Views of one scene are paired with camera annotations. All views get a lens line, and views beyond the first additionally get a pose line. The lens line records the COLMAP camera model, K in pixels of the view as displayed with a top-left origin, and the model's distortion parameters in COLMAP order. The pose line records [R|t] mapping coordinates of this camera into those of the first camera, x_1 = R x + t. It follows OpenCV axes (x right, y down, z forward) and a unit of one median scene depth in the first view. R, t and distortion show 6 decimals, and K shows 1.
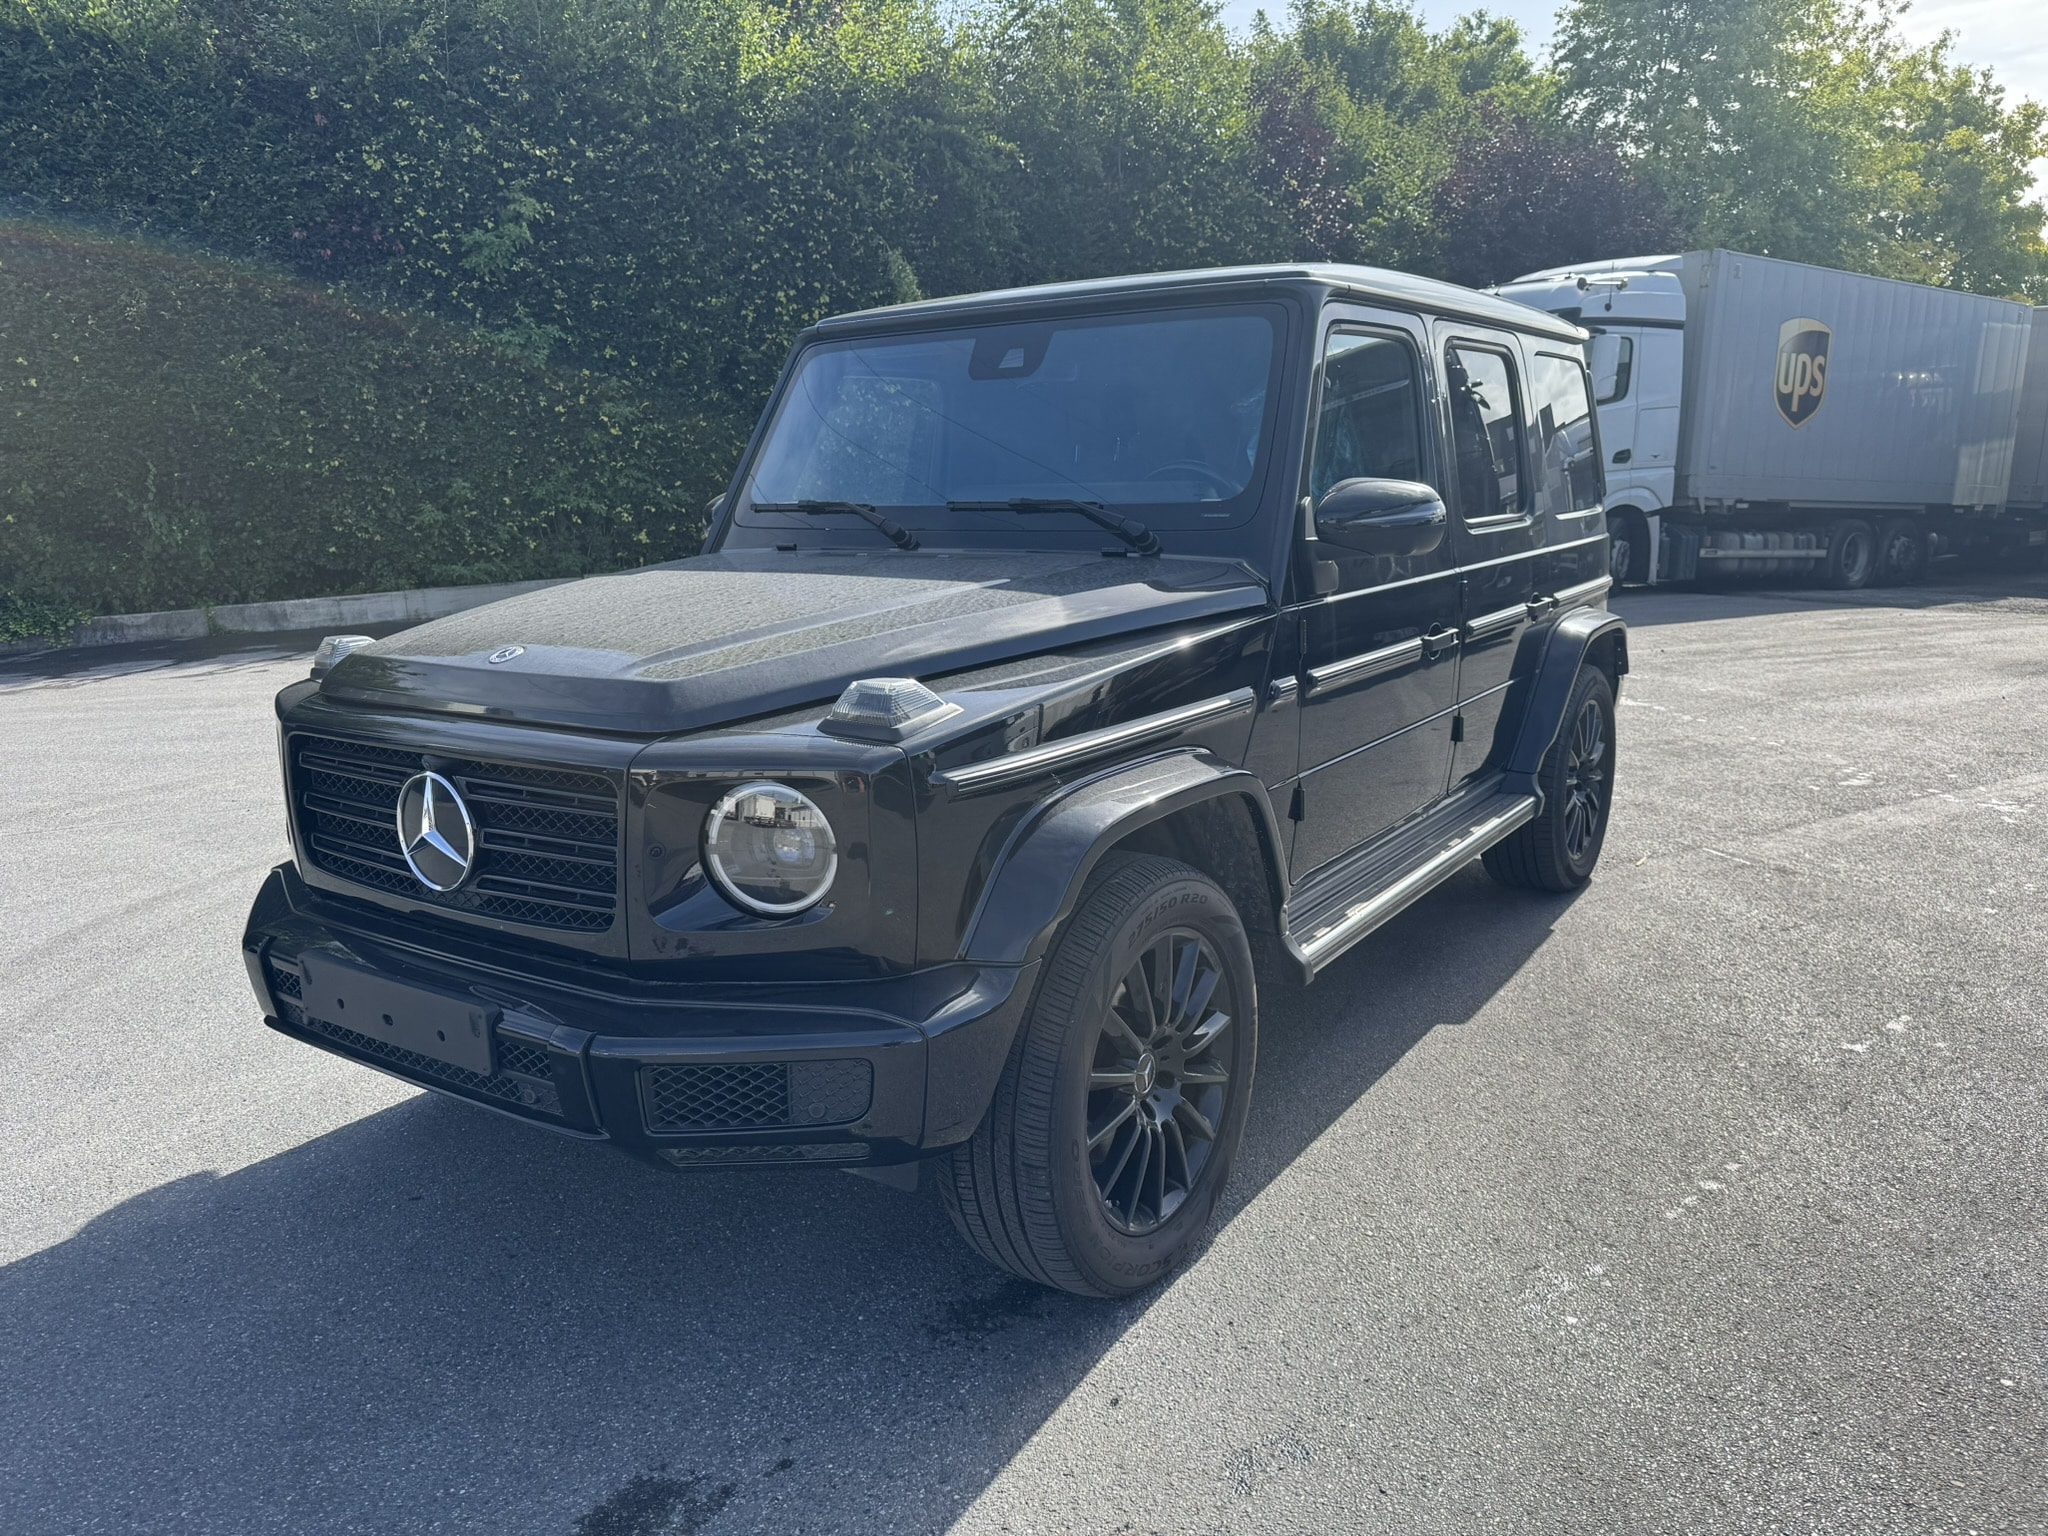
lens RADIAL K [[1469.4, 0, 1031.8], [0, 1469.4, 767.1], [0, 0, 1]] dist [0.000422, -0.005835]
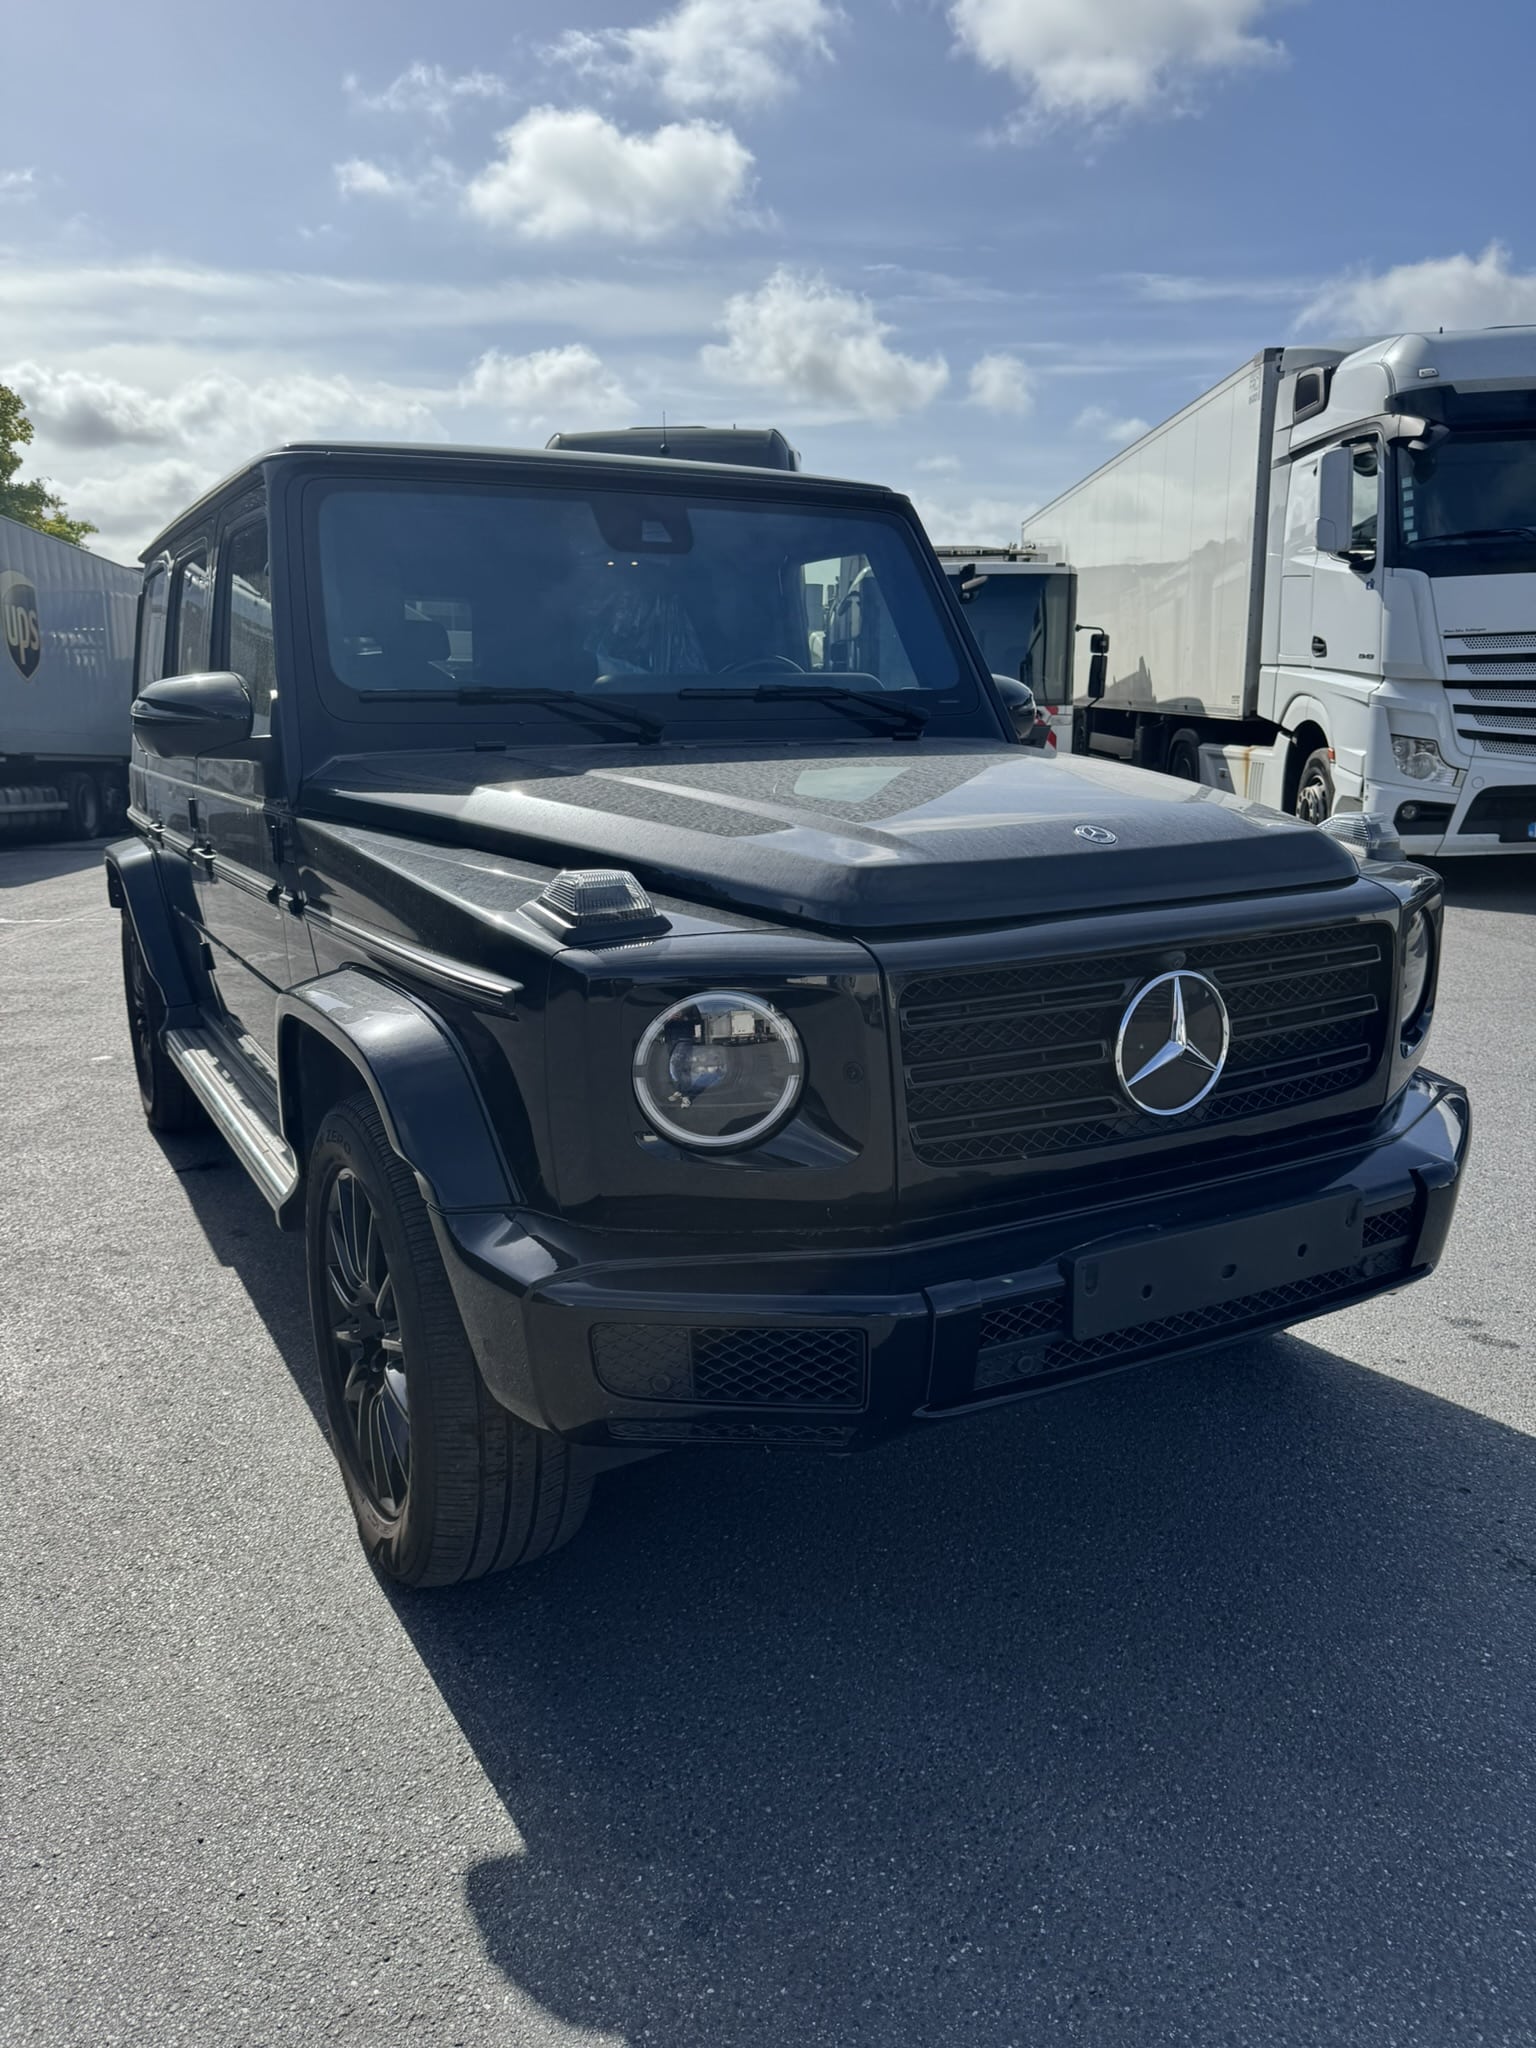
lens RADIAL K [[1469.4, 0, 768.0], [0, 1469.4, 1024.0], [0, 0, 1]] dist [0.000422, -0.005835]
pose [[0.450687, -0.177978, 0.874760, -0.615230], [0.184974, 0.977274, 0.103535, -0.046442], [-0.873308, 0.115146, 0.473366, 0.405481]]
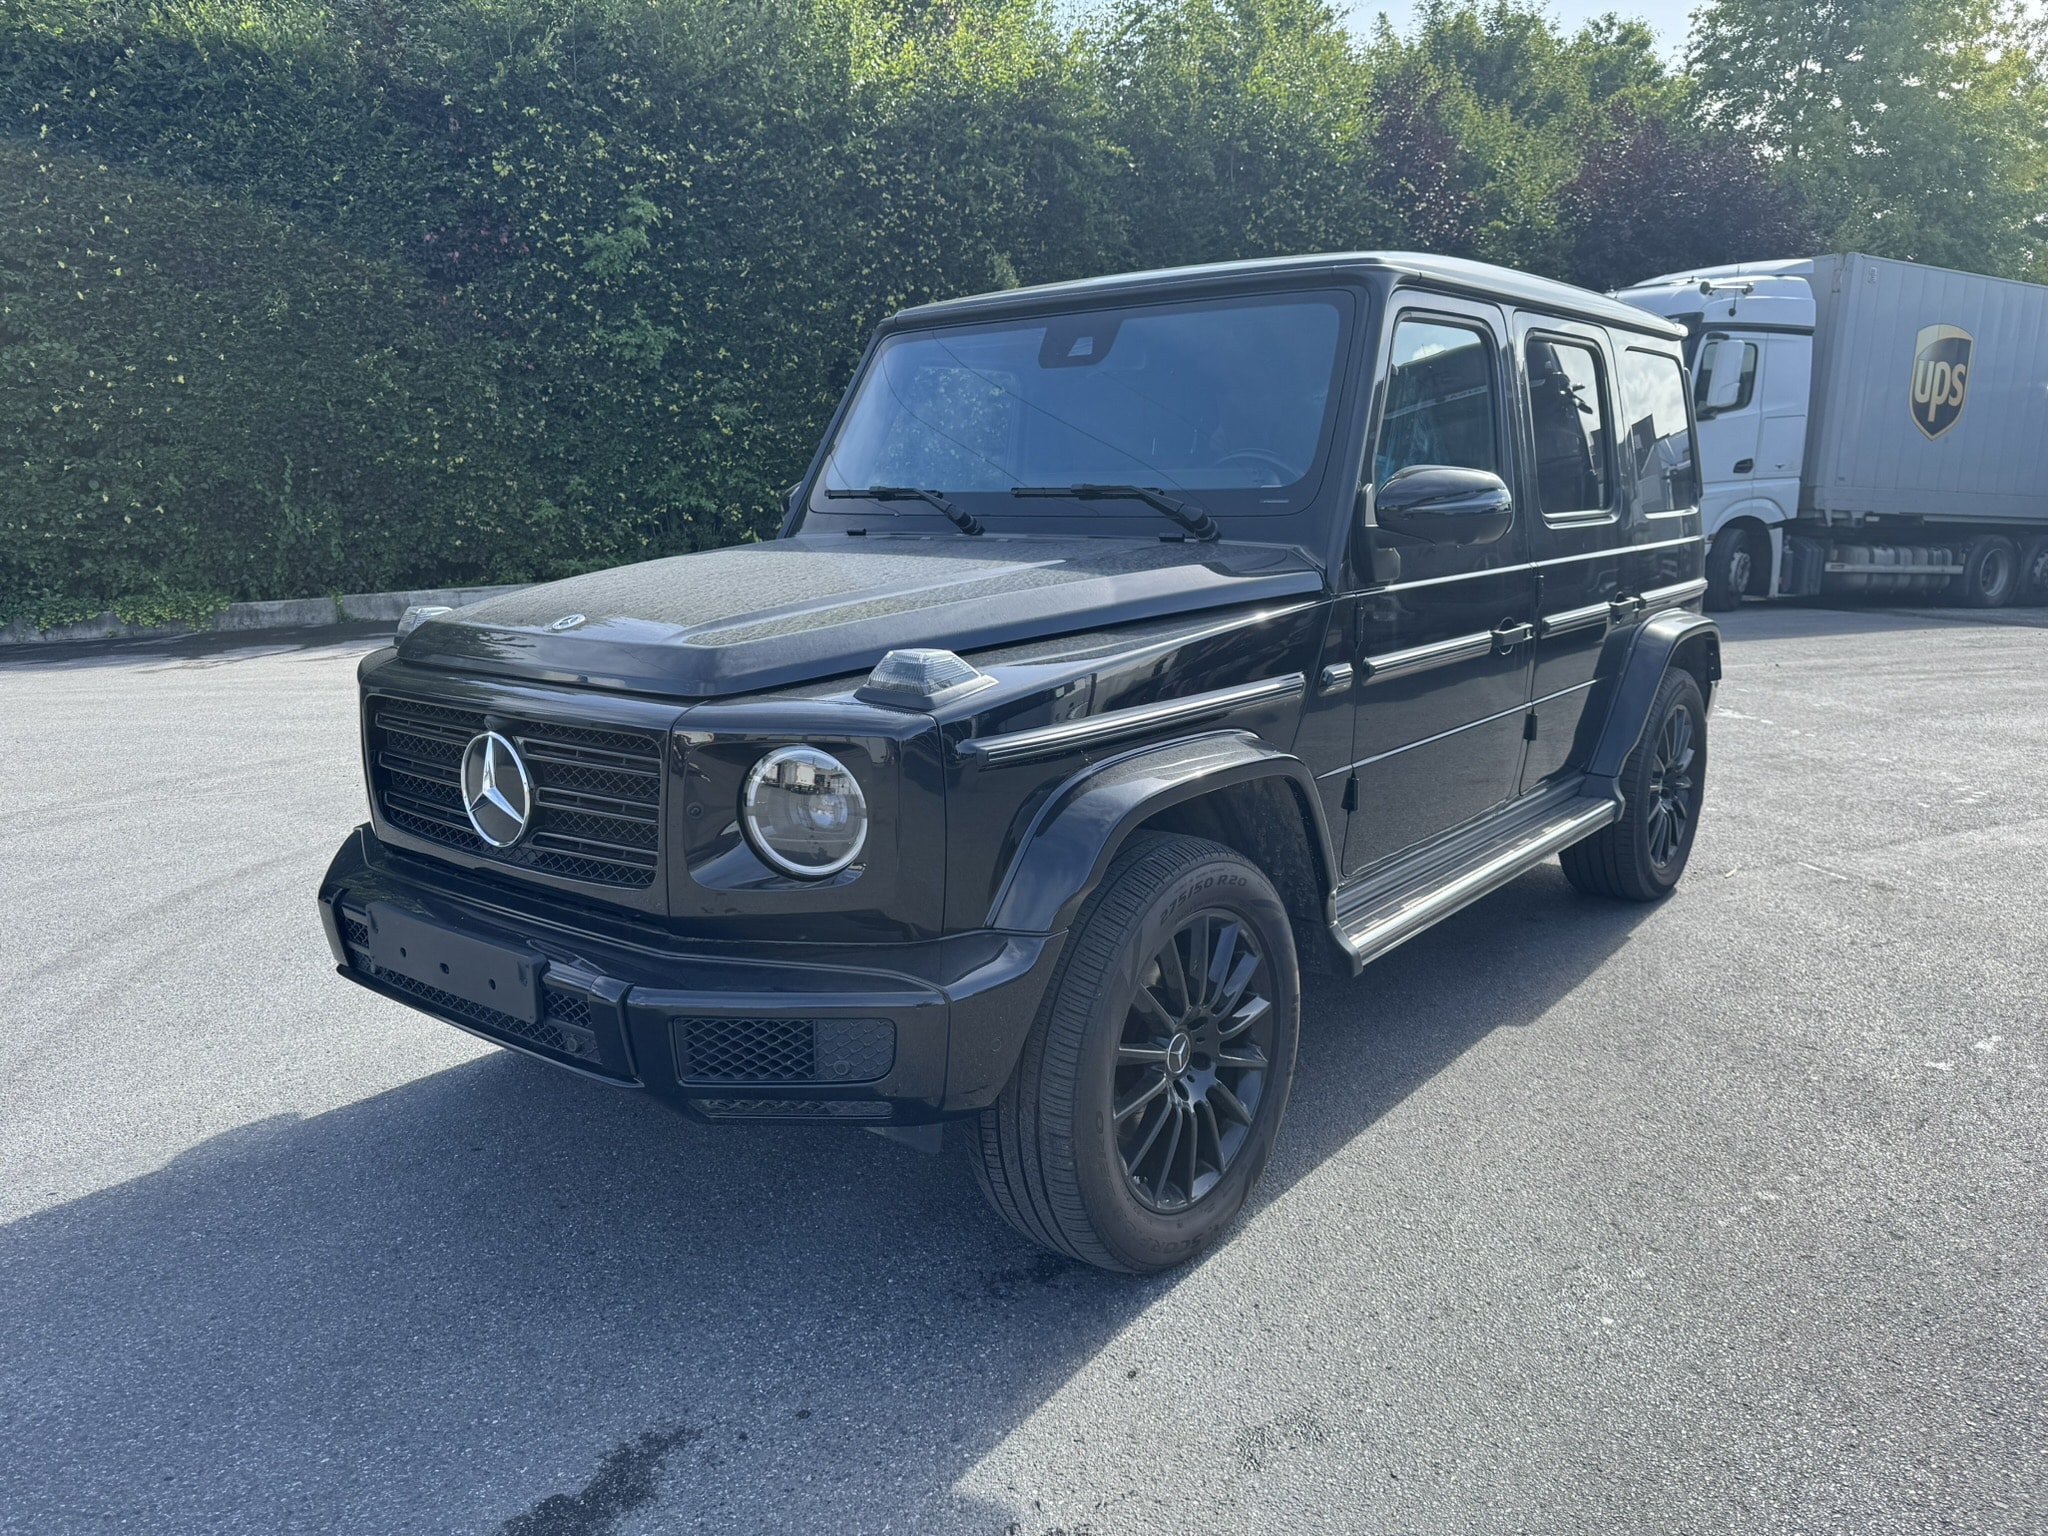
lens RADIAL K [[1467.8, 0, 1024.0], [0, 1467.8, 768.0], [0, 0, 1]] dist [0.007343, -0.013829]
pose [[0.996761, 0.026460, -0.075946, 0.024784], [-0.026792, 0.999635, -0.003360, 0.012094], [0.075829, 0.005384, 0.997106, -0.004405]]
